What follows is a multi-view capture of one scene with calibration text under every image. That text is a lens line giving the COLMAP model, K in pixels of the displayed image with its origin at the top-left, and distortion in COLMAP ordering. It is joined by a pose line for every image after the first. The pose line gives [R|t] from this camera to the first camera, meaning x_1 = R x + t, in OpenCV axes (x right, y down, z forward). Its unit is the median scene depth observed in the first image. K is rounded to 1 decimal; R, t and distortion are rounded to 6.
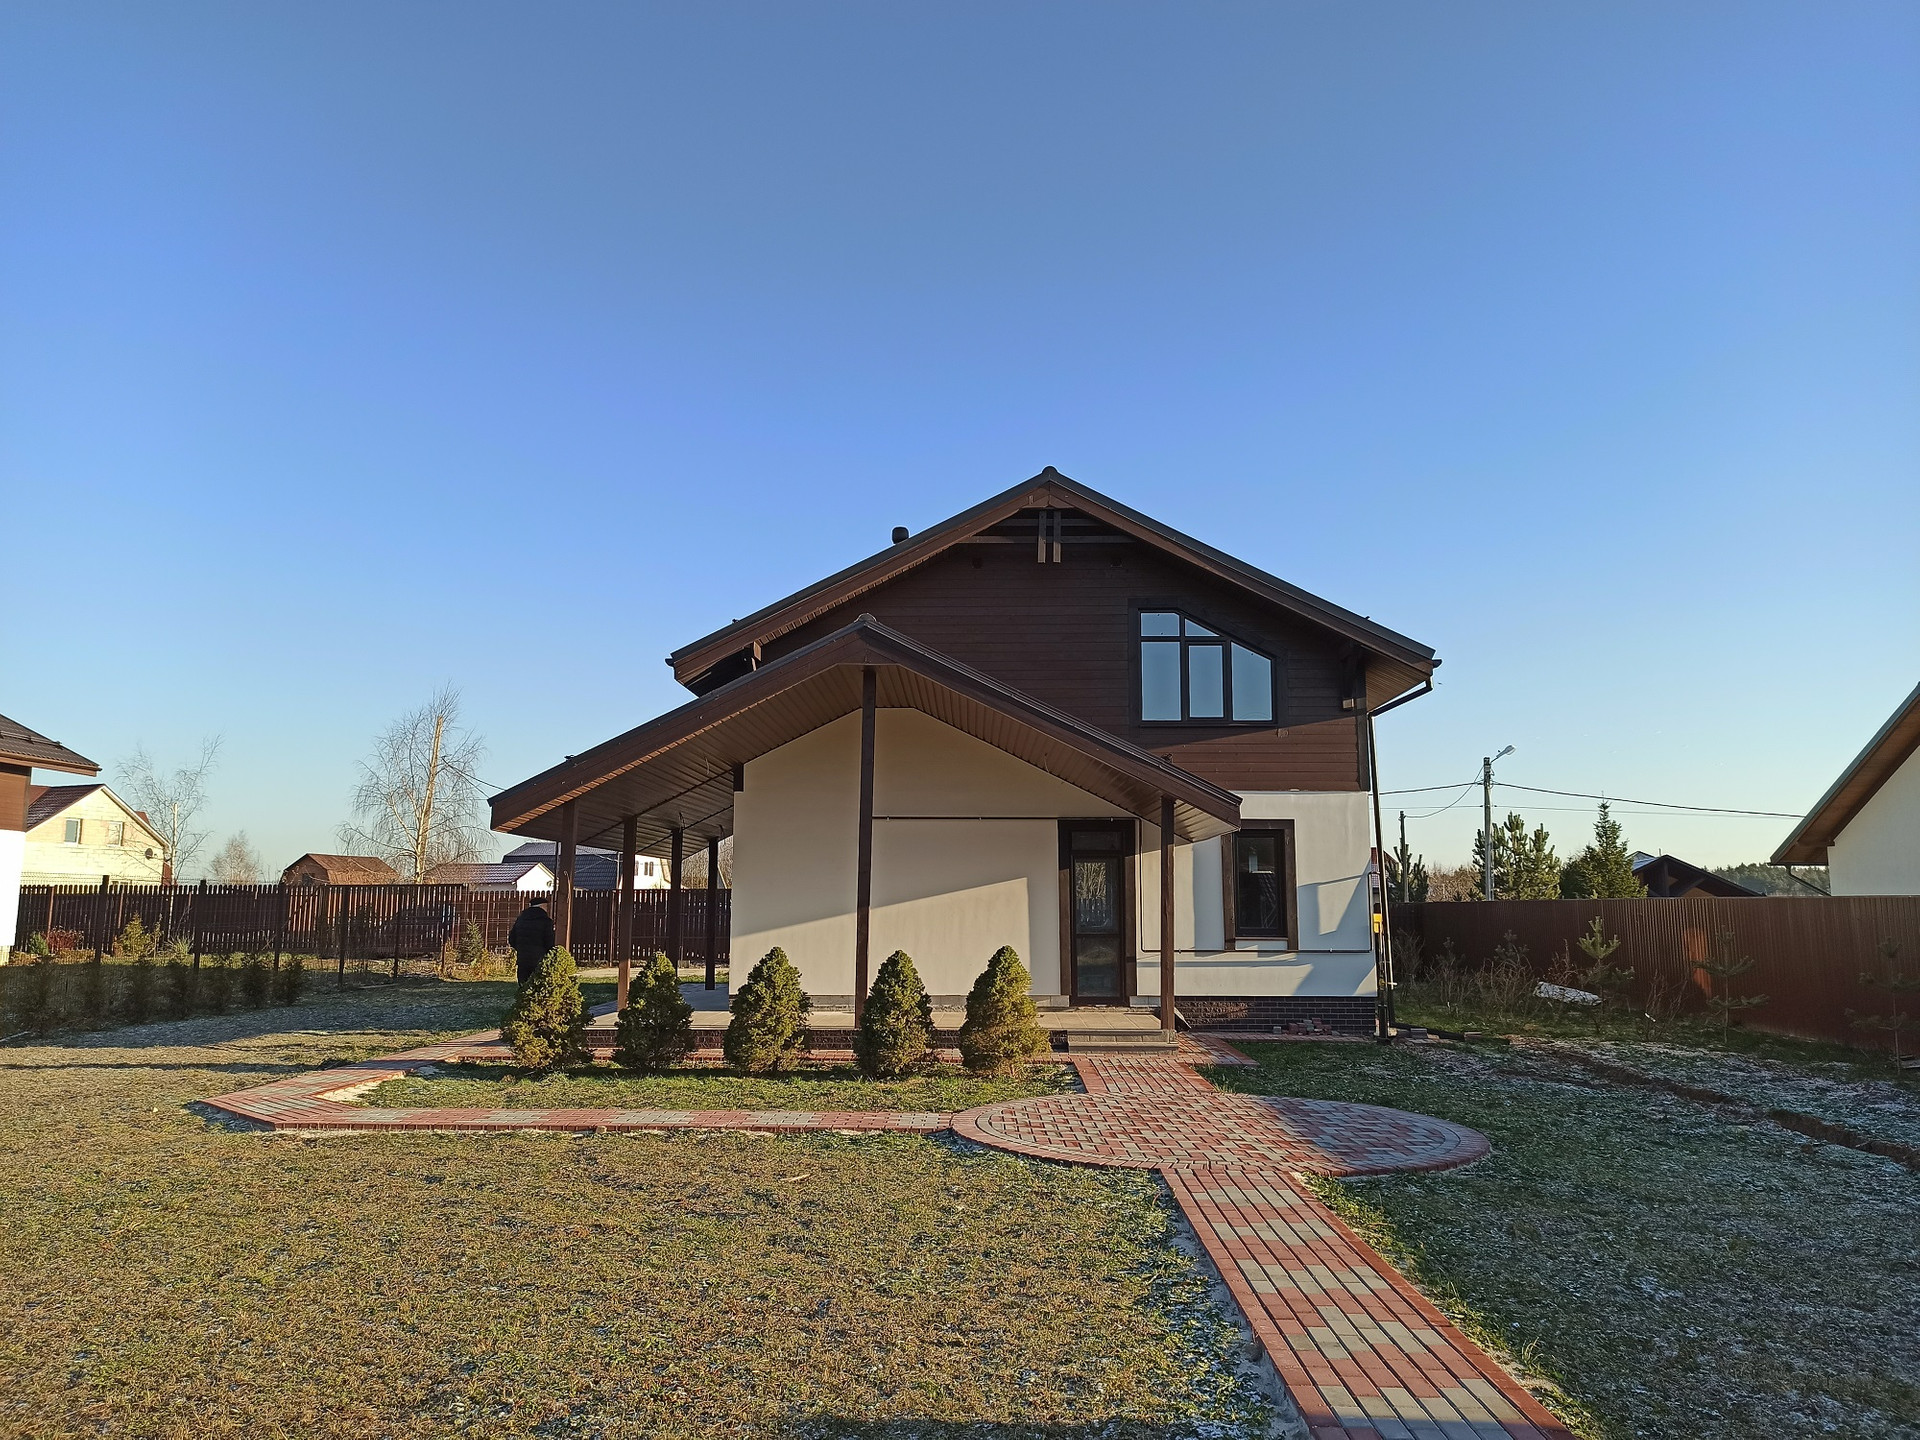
lens RADIAL K [[1400.4, 0, 963.0], [0, 1400.4, 716.3], [0, 0, 1]] dist [0.069519, -0.065412]
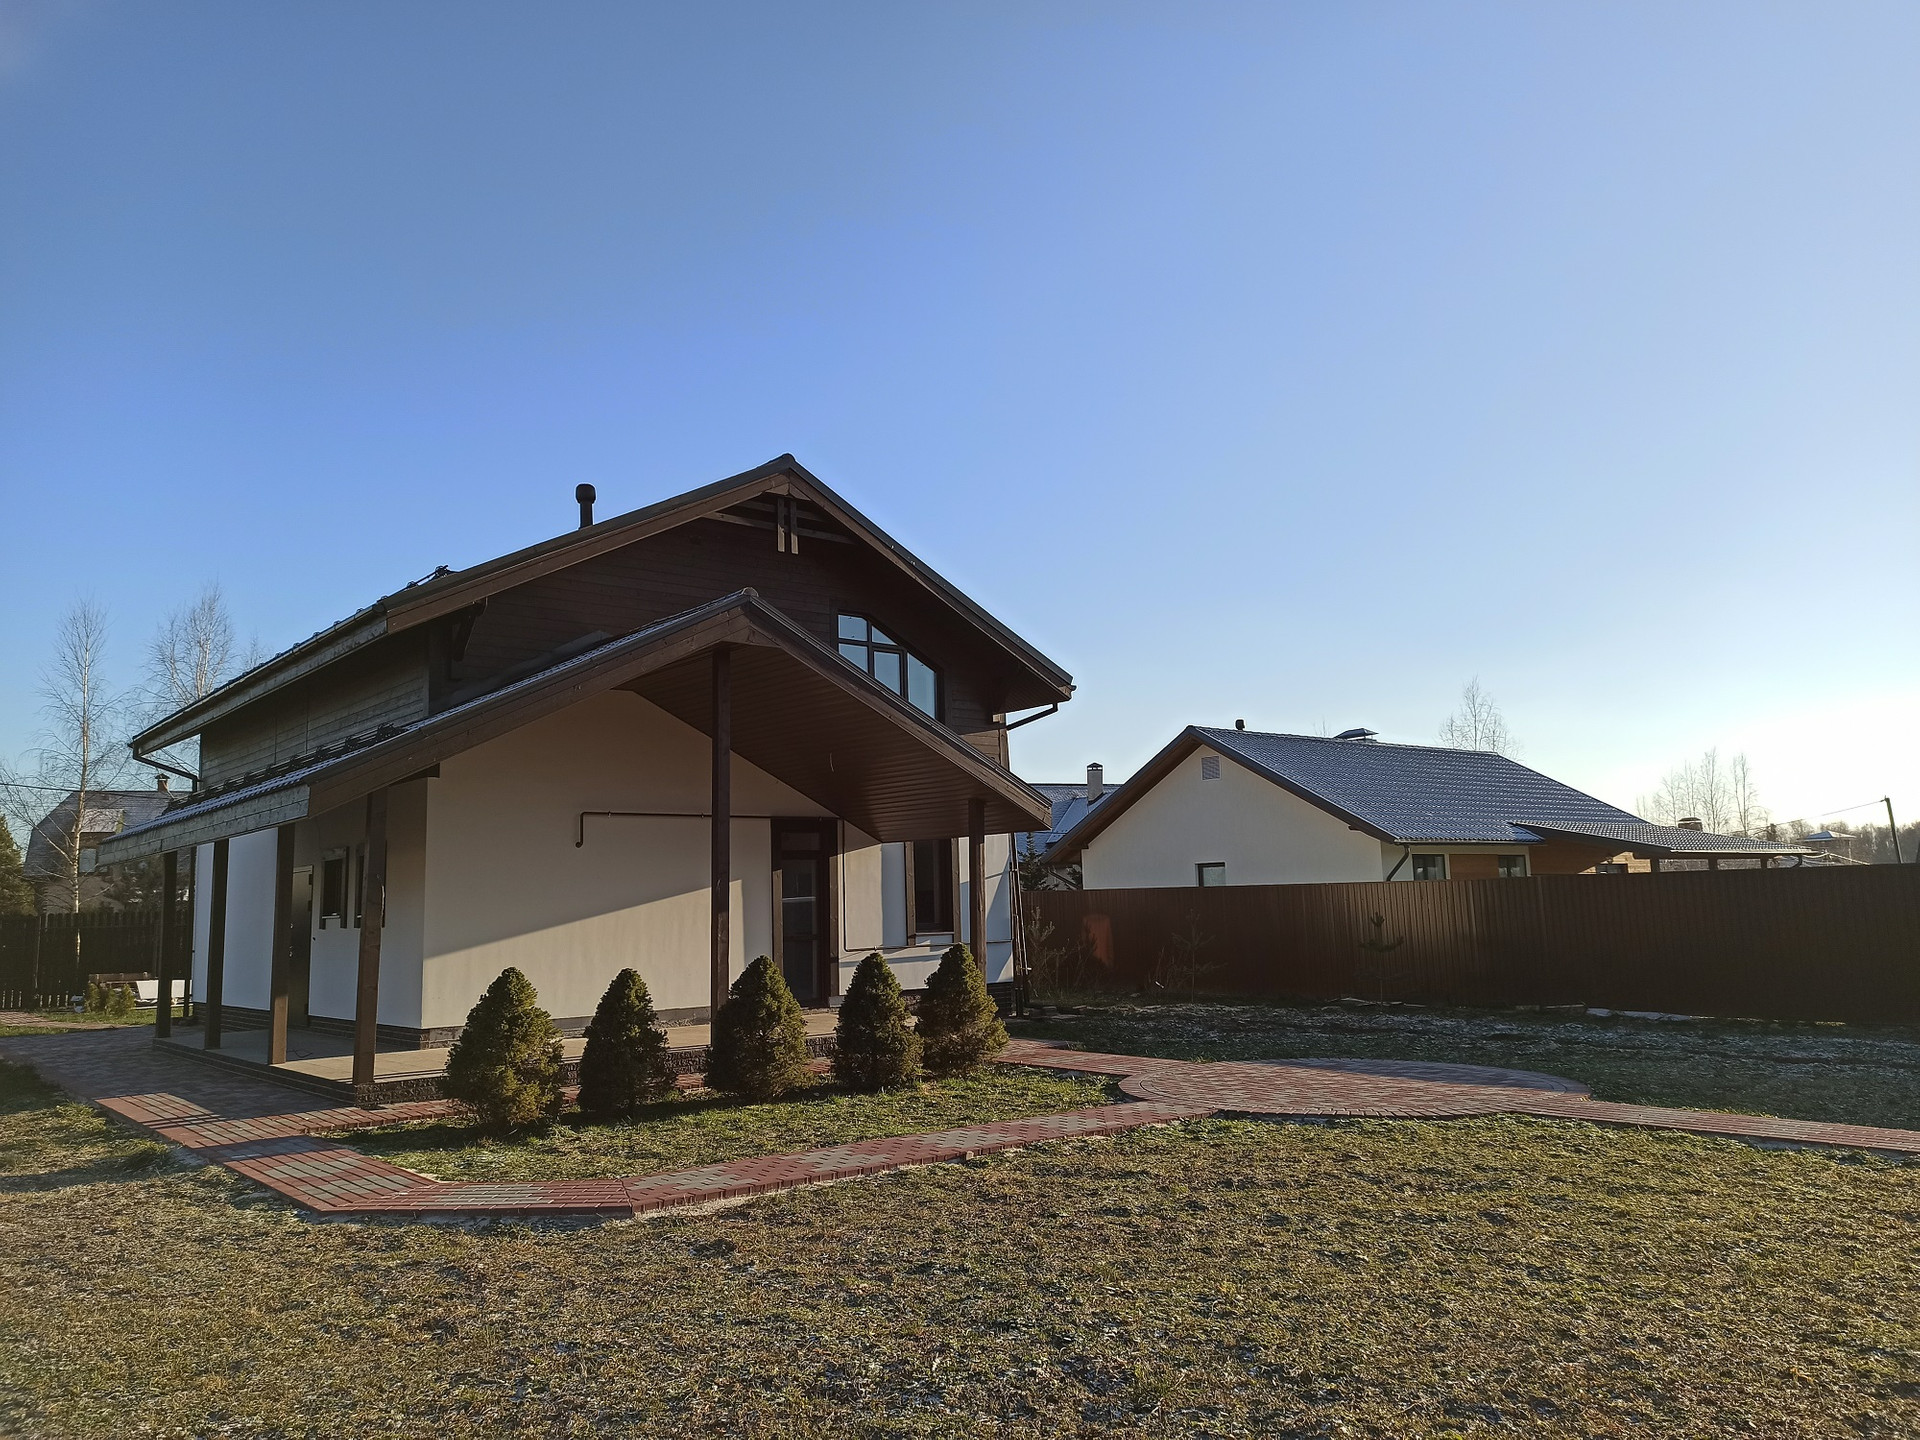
lens RADIAL K [[1400.4, 0, 963.0], [0, 1400.4, 716.3], [0, 0, 1]] dist [0.069519, -0.065412]
pose [[0.751297, 0.066638, 0.656591, -0.476756], [-0.062407, 0.997605, -0.029839, 0.024225], [-0.657007, -0.018558, 0.753656, 0.188447]]
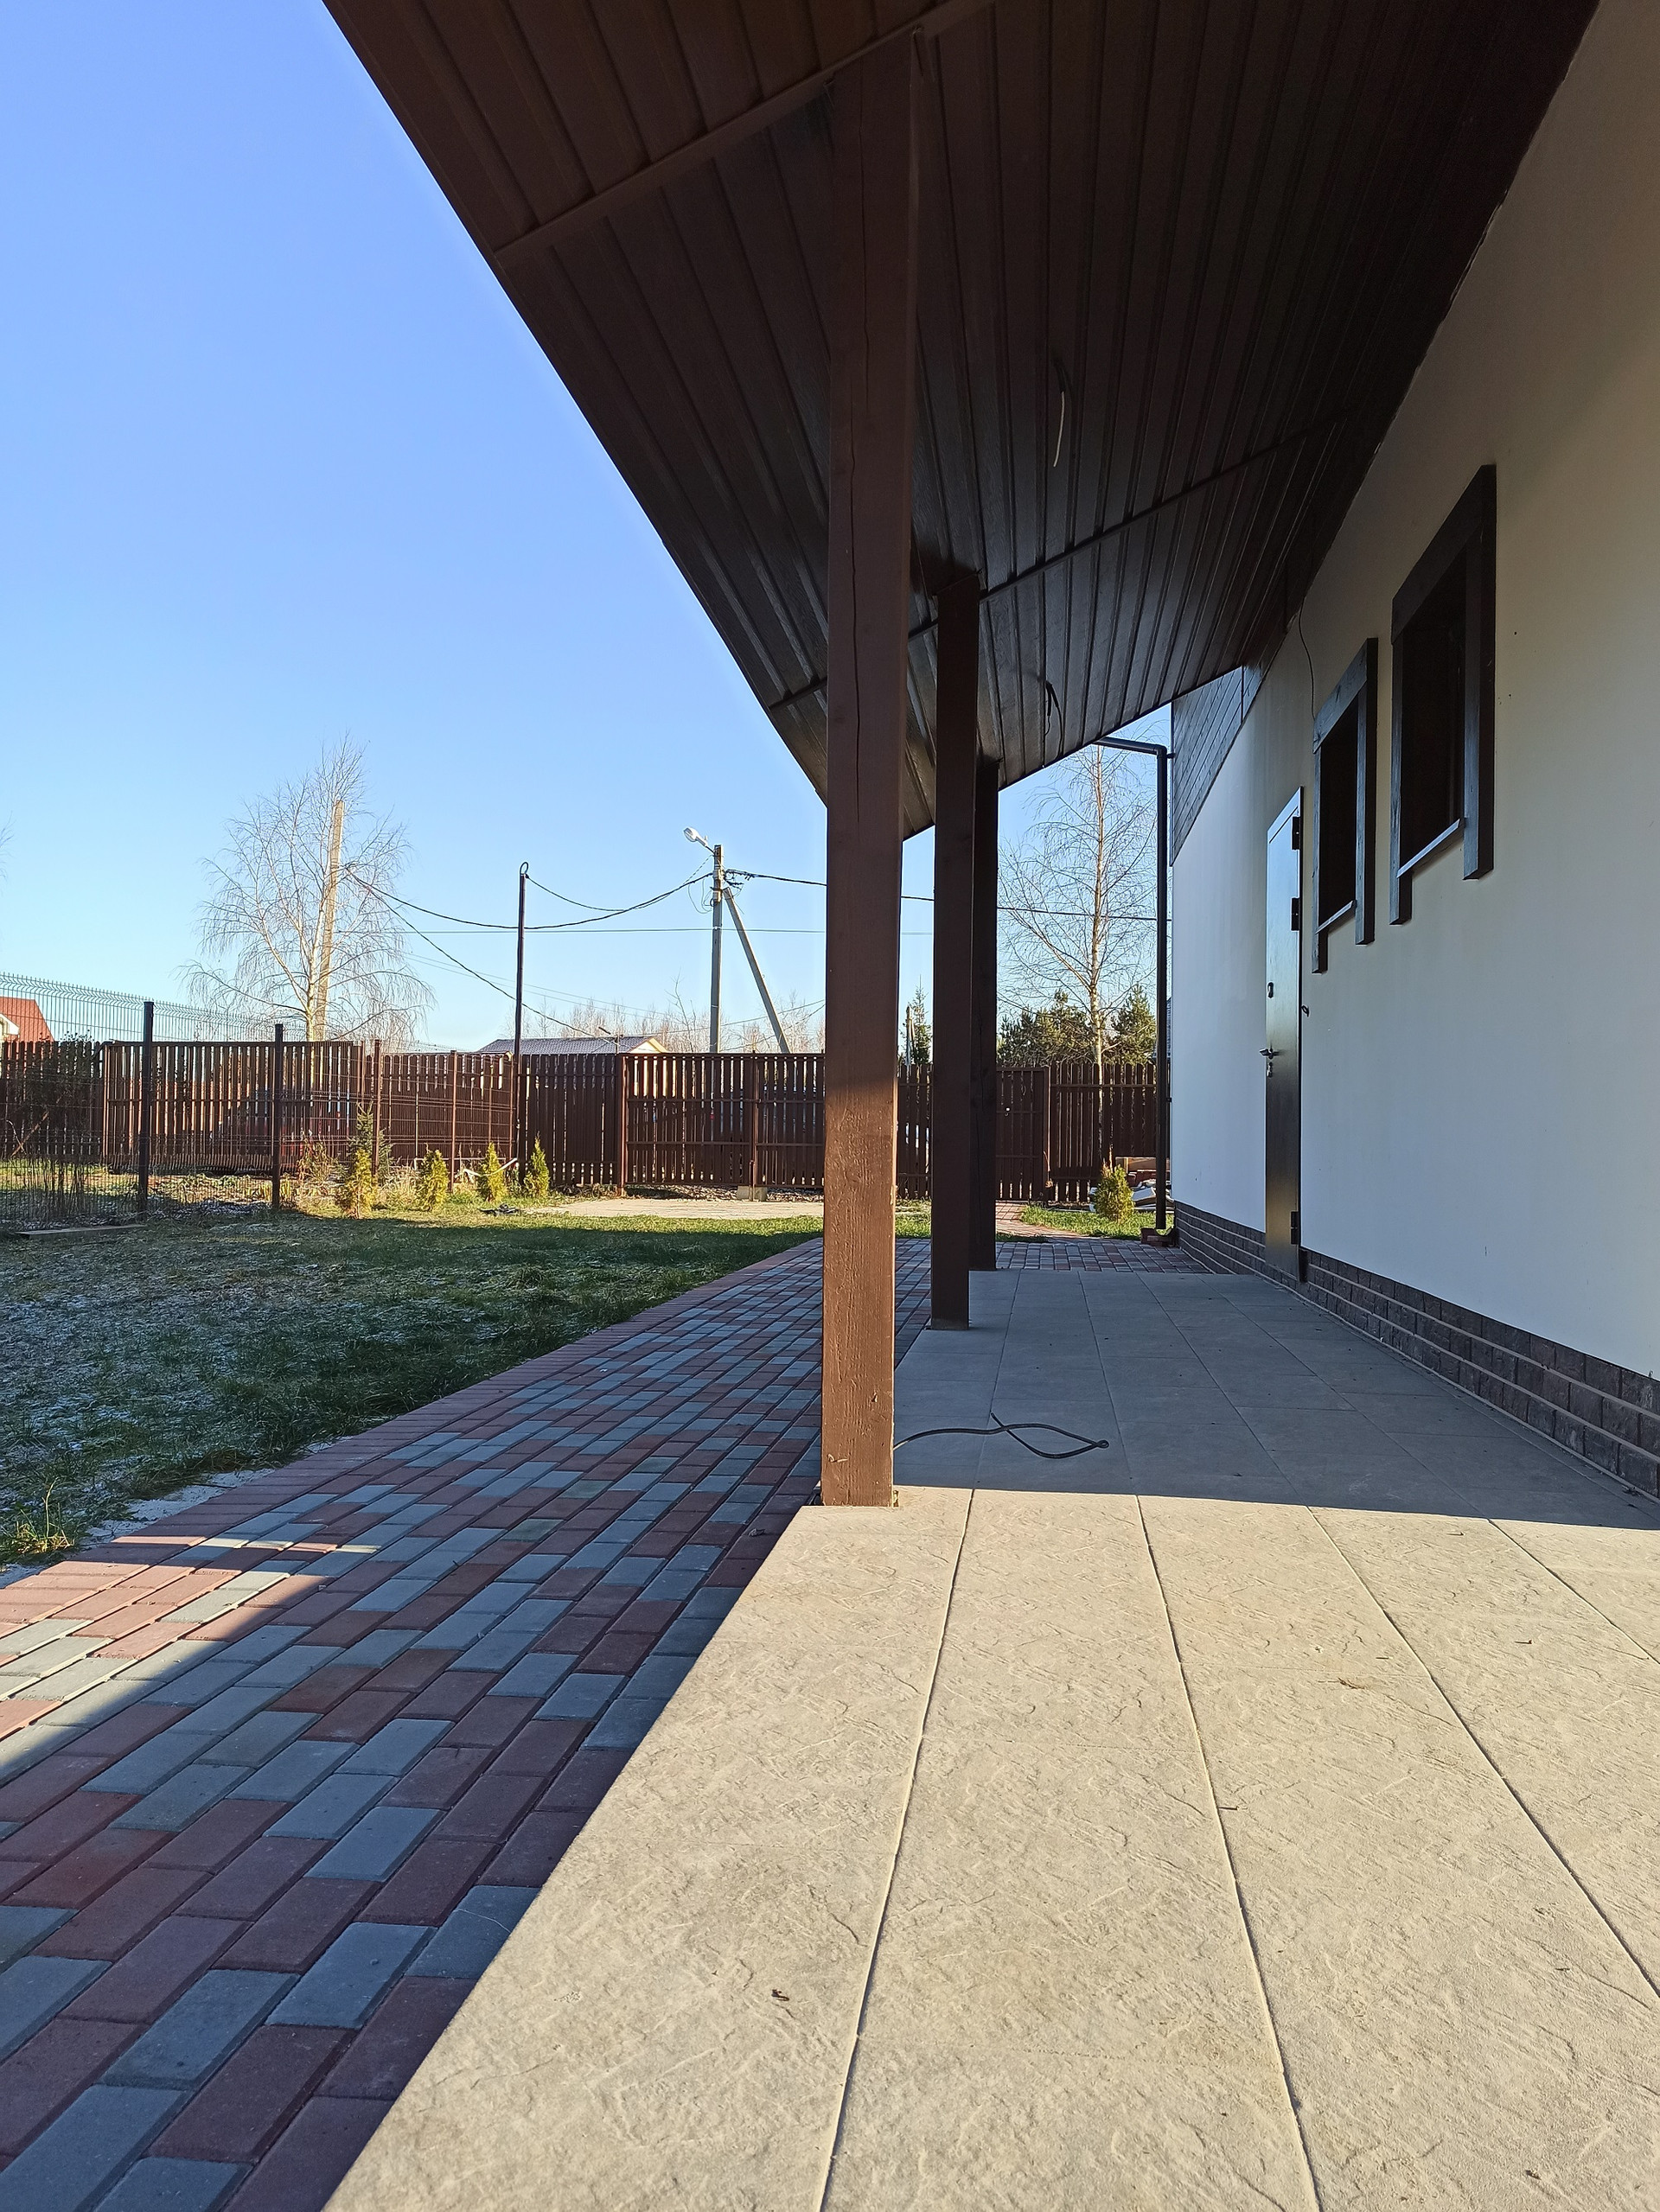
lens RADIAL K [[1635.1, 0, 830.0], [0, 1635.1, 1106.0], [0, 0, 1]] dist [0.023228, 0.004370]
pose [[0.994962, 0.008074, -0.099929, -0.228634], [0.003590, 0.993244, 0.115992, 0.149303], [0.100190, -0.115767, 0.988210, 0.824108]]
